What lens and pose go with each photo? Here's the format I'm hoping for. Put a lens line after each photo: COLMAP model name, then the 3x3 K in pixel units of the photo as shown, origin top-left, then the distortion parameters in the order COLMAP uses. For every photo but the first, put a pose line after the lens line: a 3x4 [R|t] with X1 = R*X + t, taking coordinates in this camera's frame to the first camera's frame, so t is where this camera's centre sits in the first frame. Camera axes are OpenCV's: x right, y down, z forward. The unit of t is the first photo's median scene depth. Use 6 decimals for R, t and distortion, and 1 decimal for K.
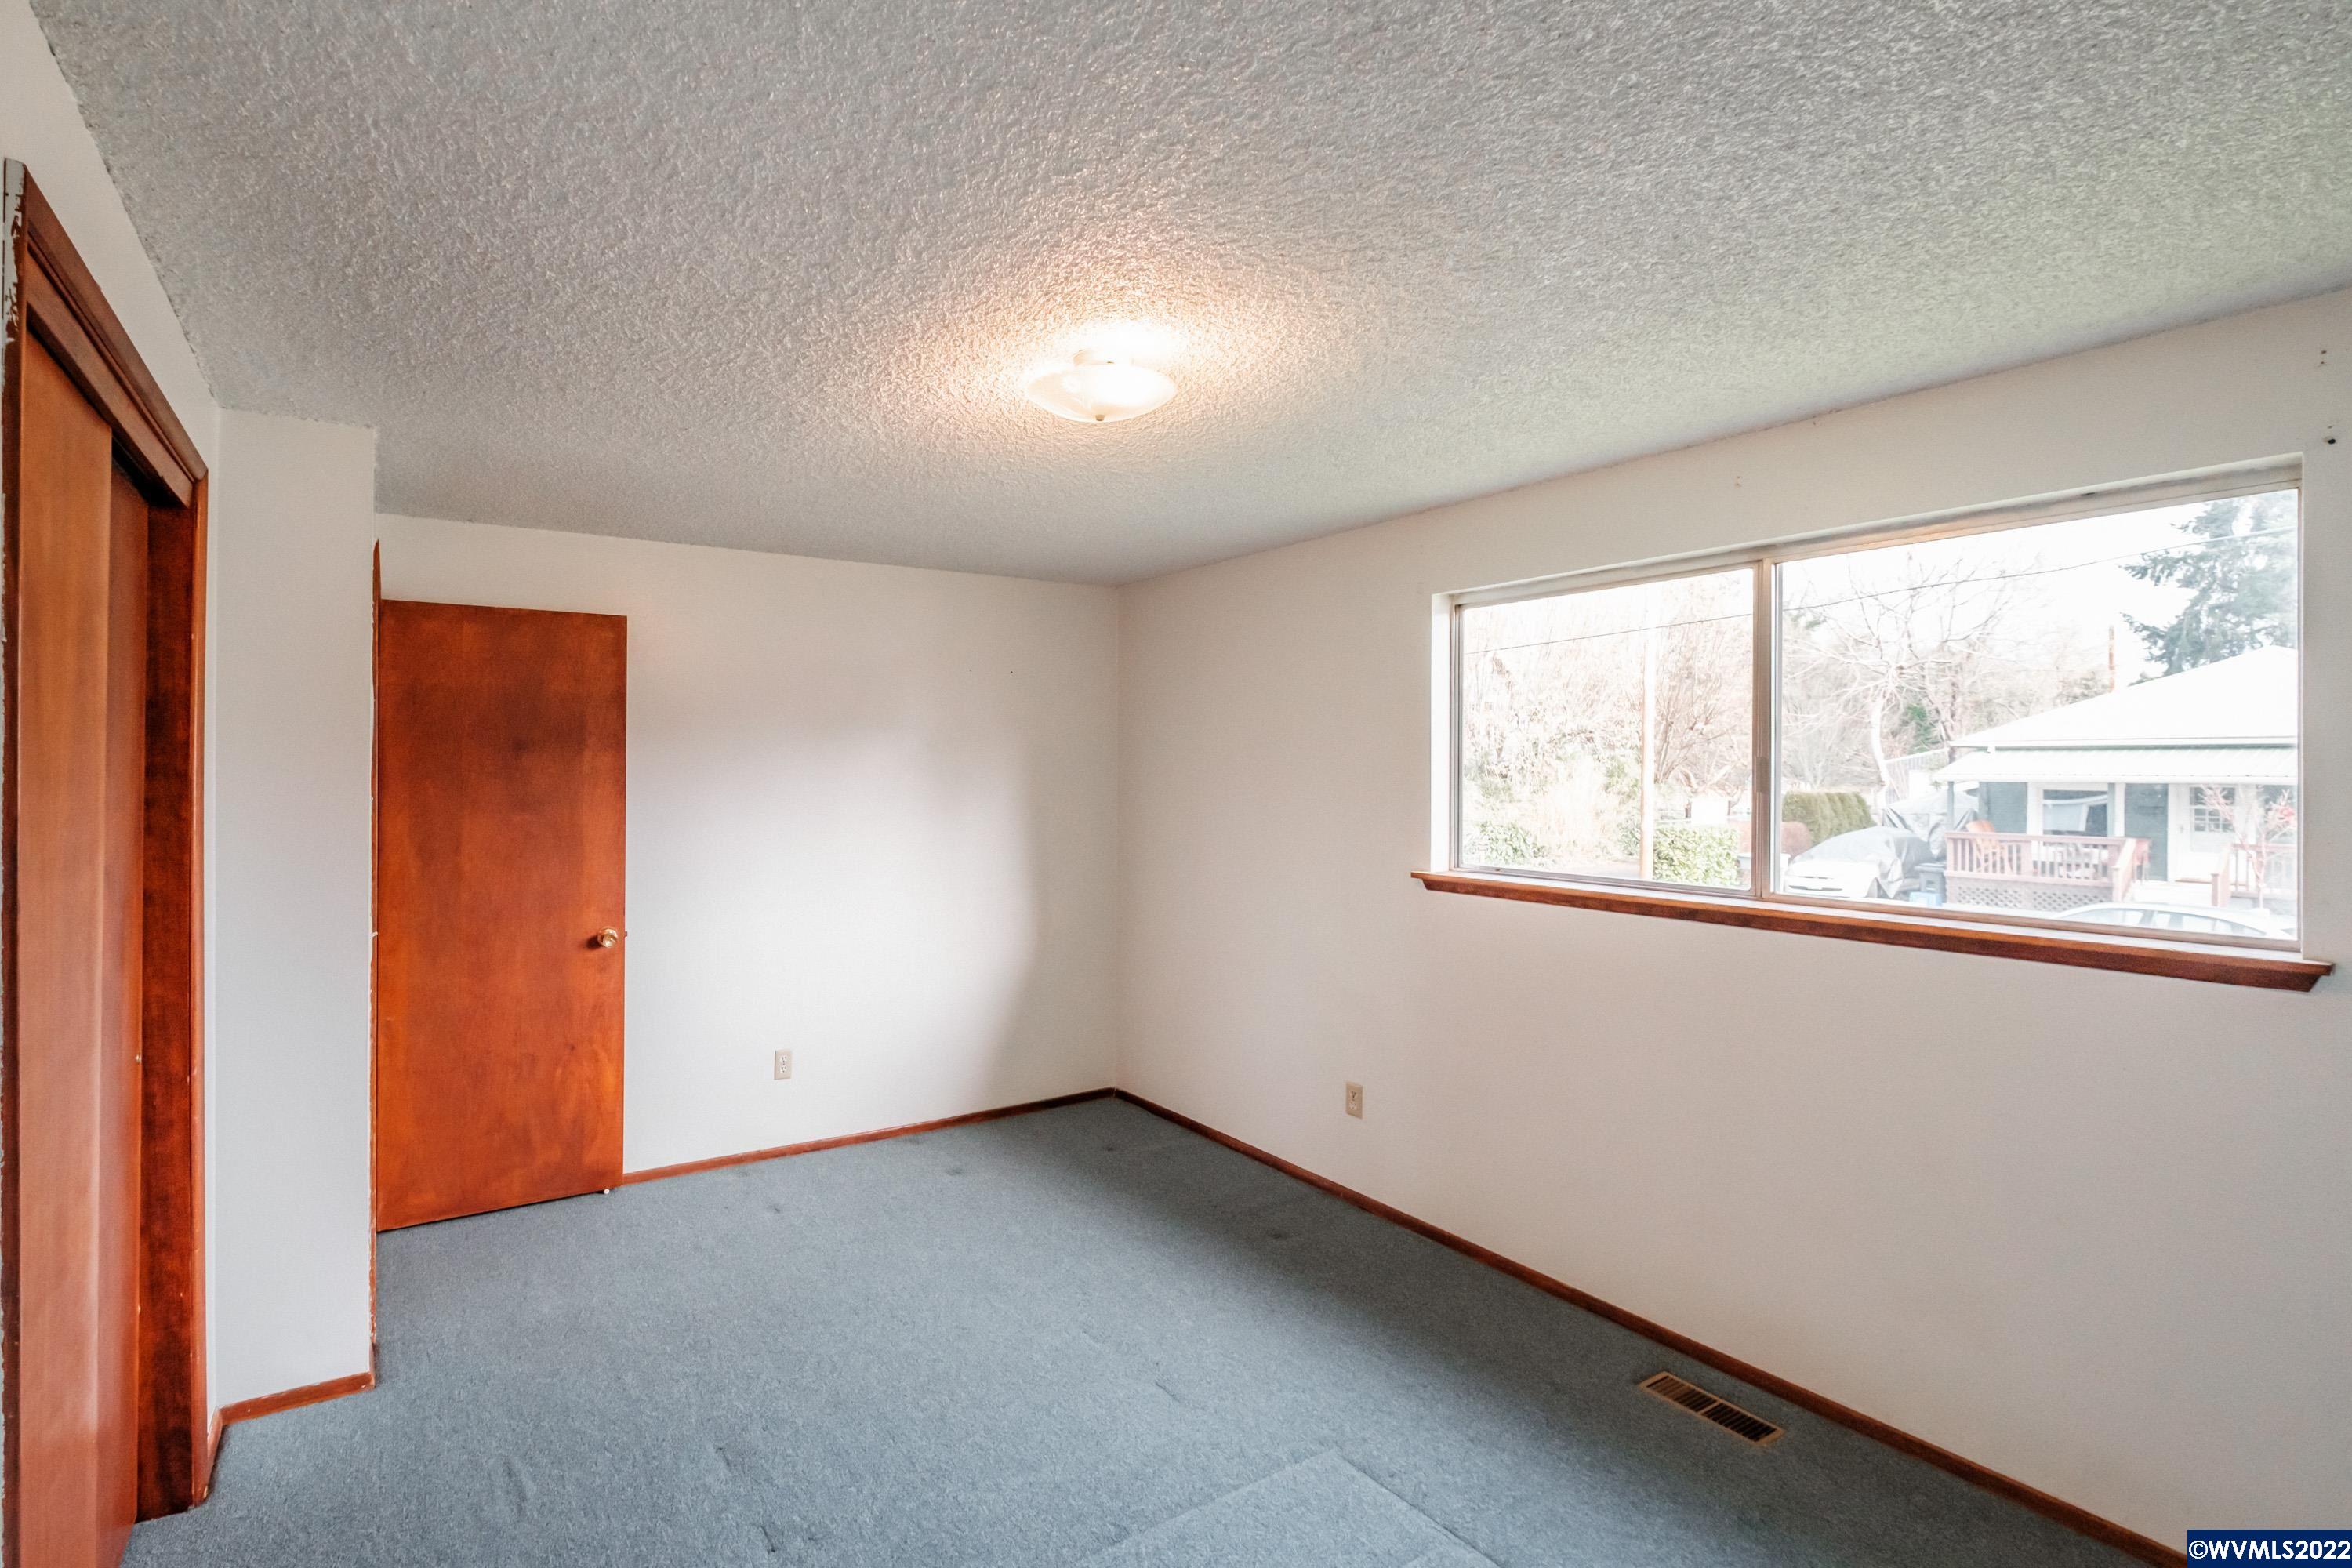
lens RADIAL K [[1033.6, 0, 1042.1], [0, 1033.6, 774.9], [0, 0, 1]] dist [-0.003314, -0.001272]
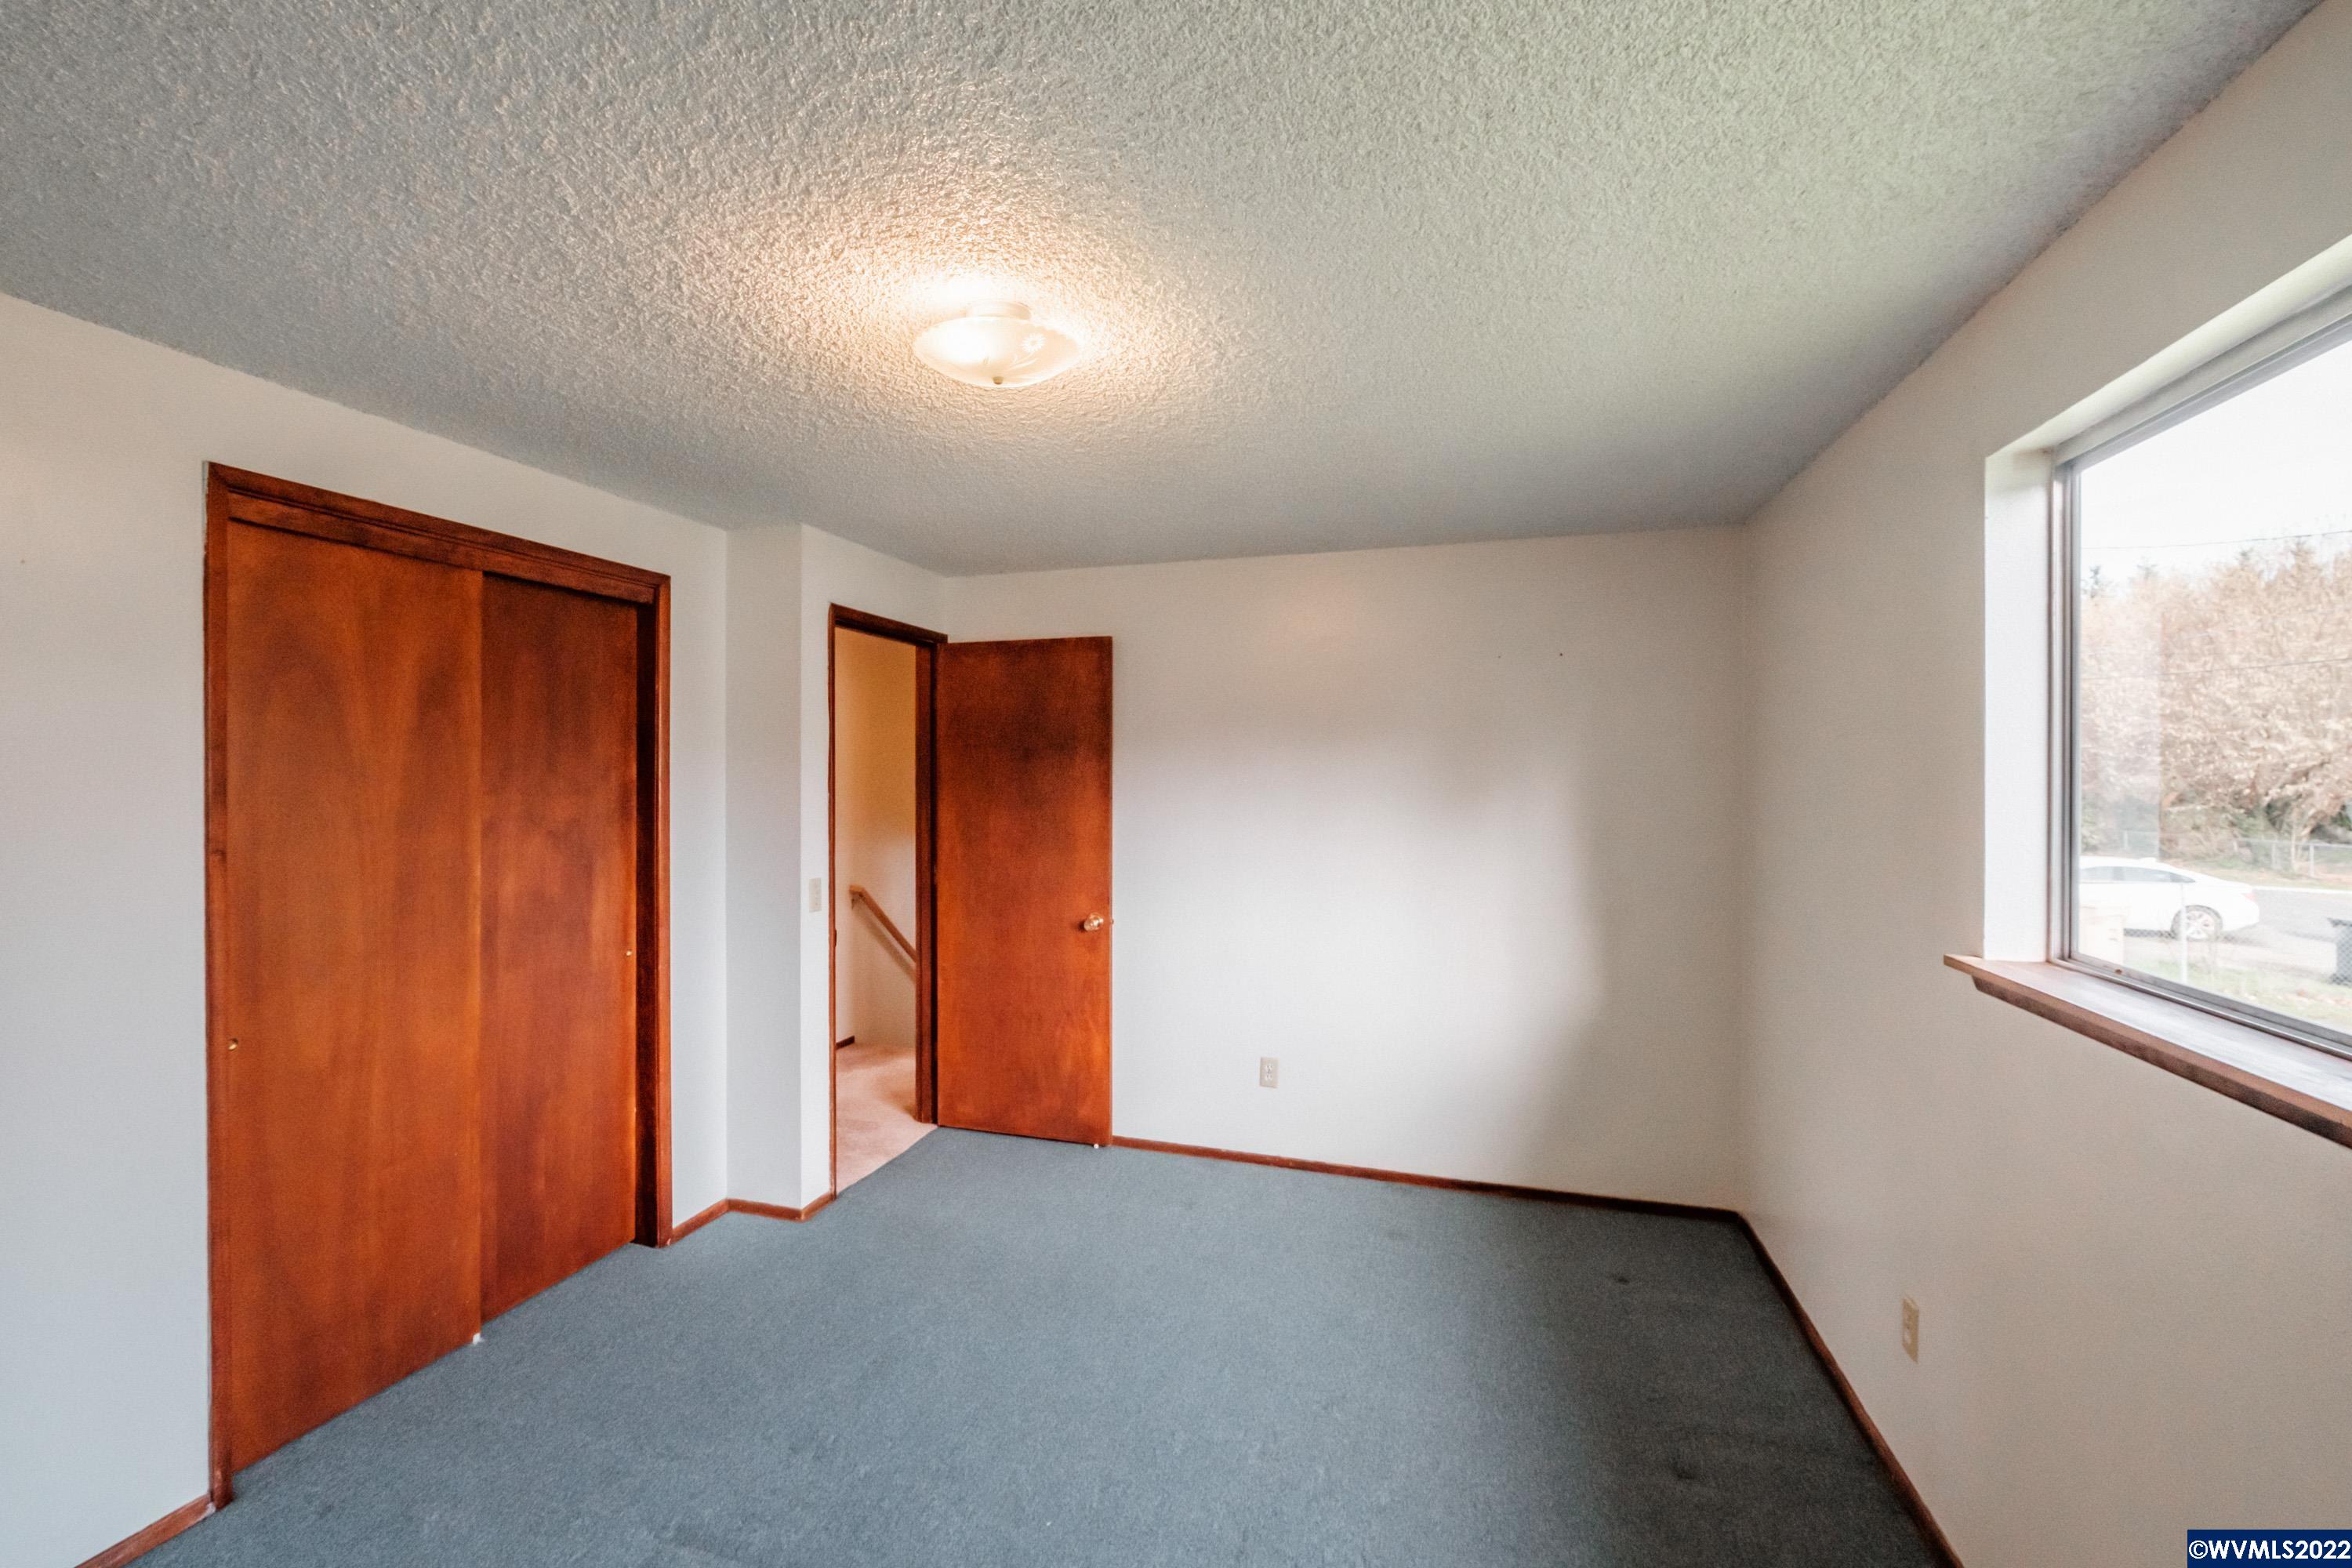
lens RADIAL K [[1047.2, 0, 1172.9], [0, 1047.2, 797.7], [0, 0, 1]] dist [0.004687, 0.000023]
pose [[0.674223, 0.019963, -0.738258, 0.485860], [-0.010591, 0.999793, 0.017363, -0.000291], [0.738452, -0.003887, 0.674295, 0.291738]]
